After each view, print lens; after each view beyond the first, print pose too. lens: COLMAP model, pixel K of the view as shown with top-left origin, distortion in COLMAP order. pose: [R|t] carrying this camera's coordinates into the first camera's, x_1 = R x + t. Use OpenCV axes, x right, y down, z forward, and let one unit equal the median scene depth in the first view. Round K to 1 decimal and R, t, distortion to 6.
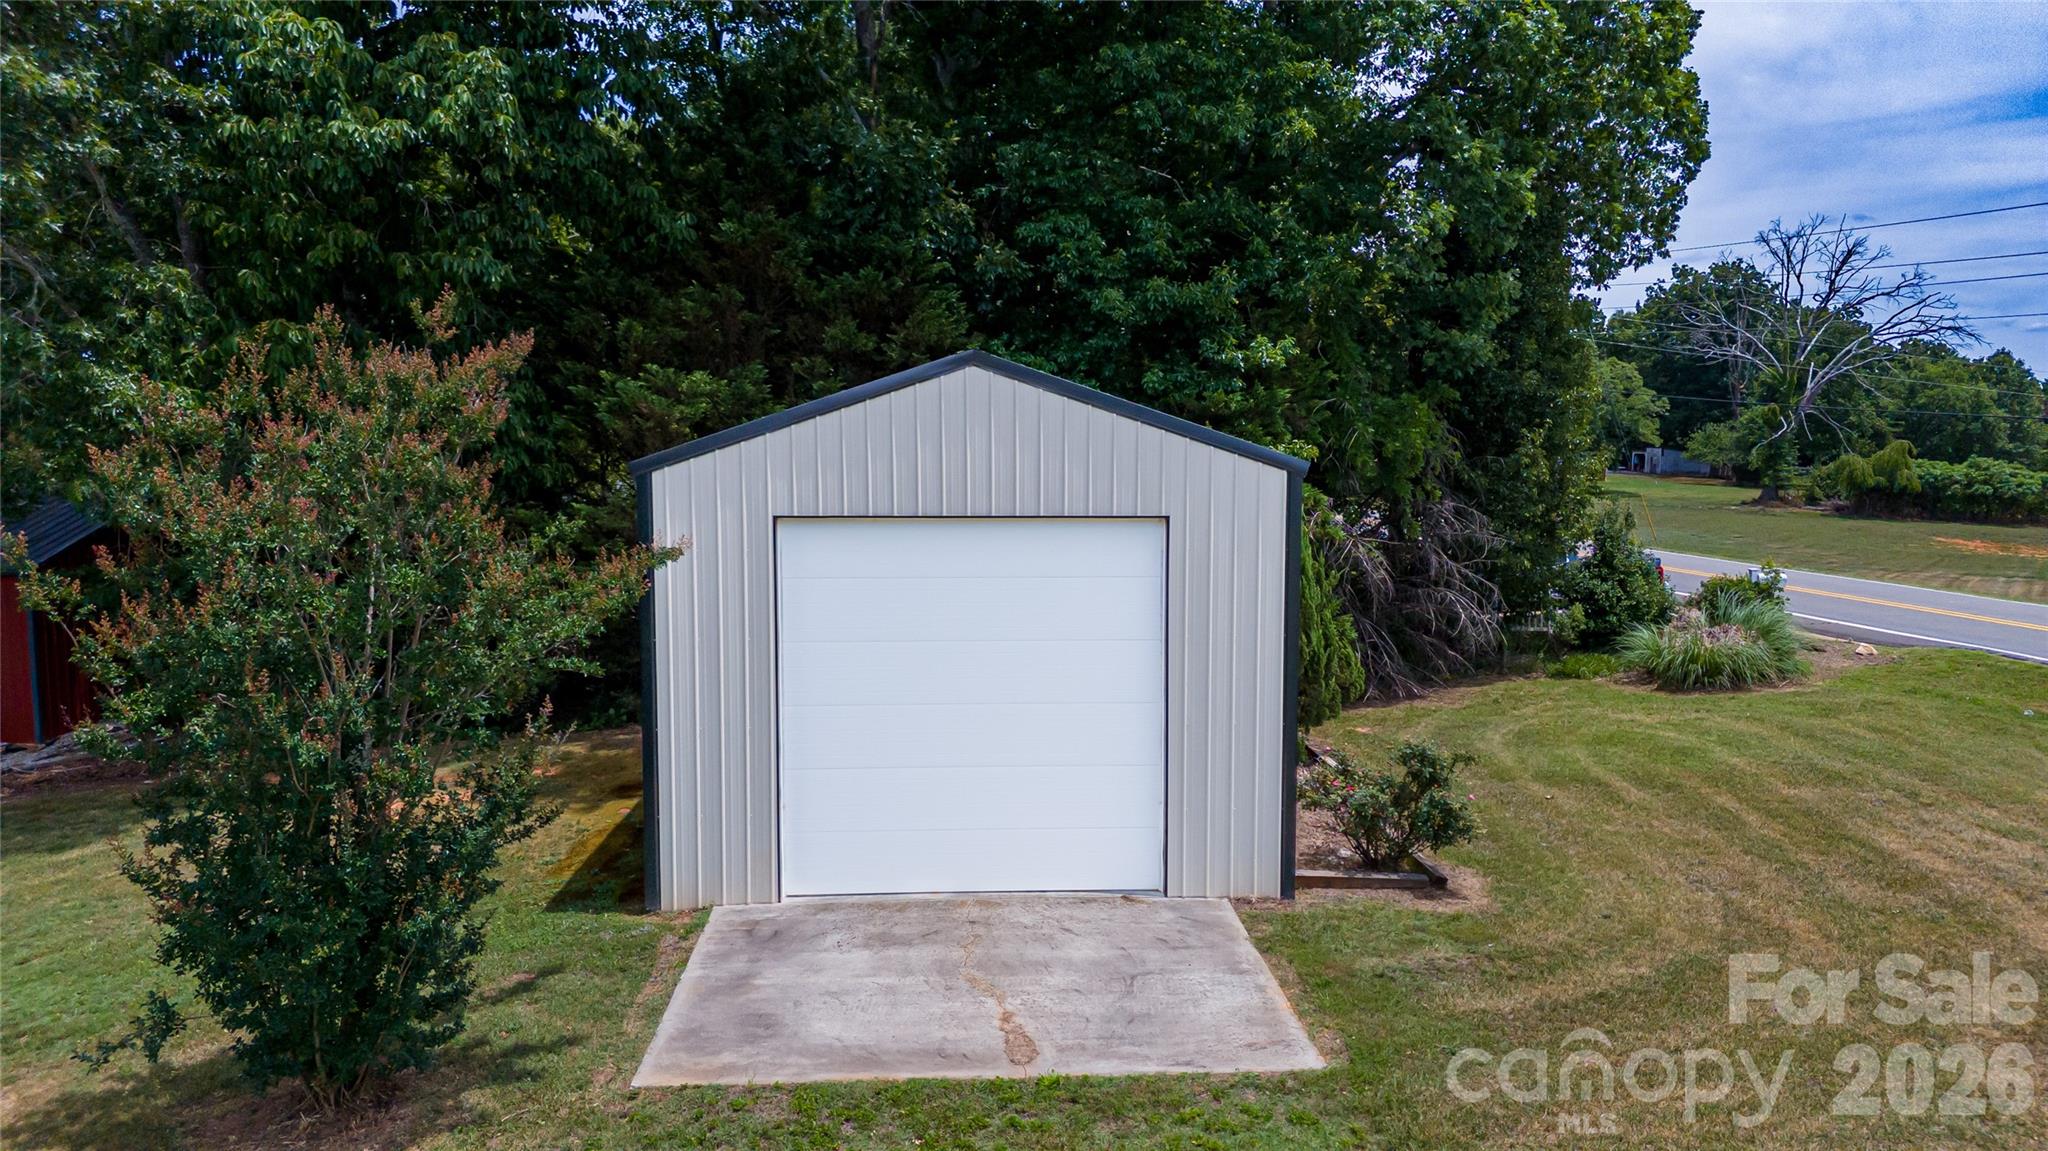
lens RADIAL K [[1434.4, 0, 1022.2], [0, 1434.4, 573.0], [0, 0, 1]] dist [0.068889, -0.050049]
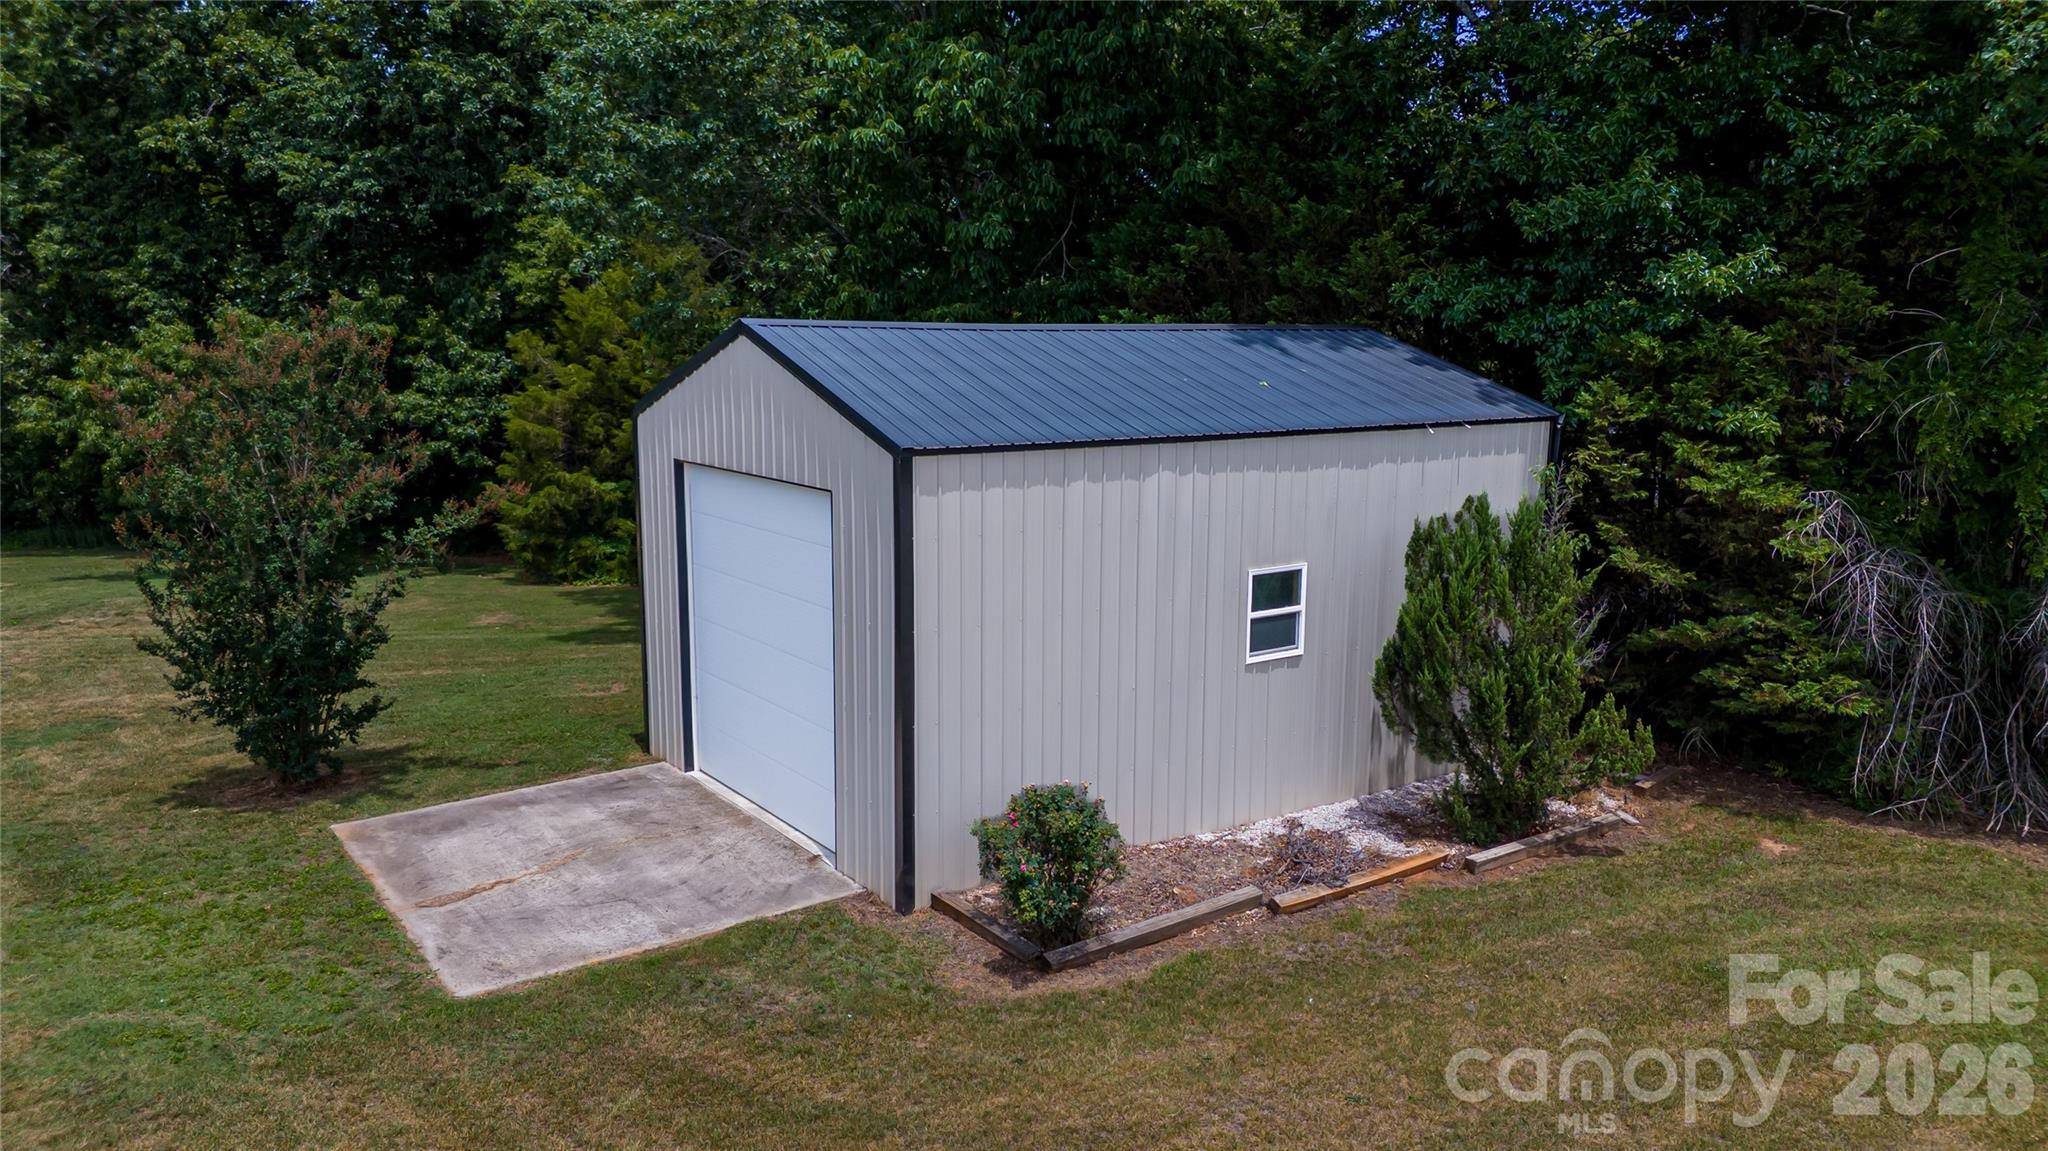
lens RADIAL K [[1434.4, 0, 1024.5], [0, 1434.4, 577.4], [0, 0, 1]] dist [0.068889, -0.050049]
pose [[0.540078, 0.149903, -0.828158, 1.151132], [-0.086912, 0.988683, 0.122280, -0.133618], [0.837115, 0.005936, 0.546994, 0.651752]]
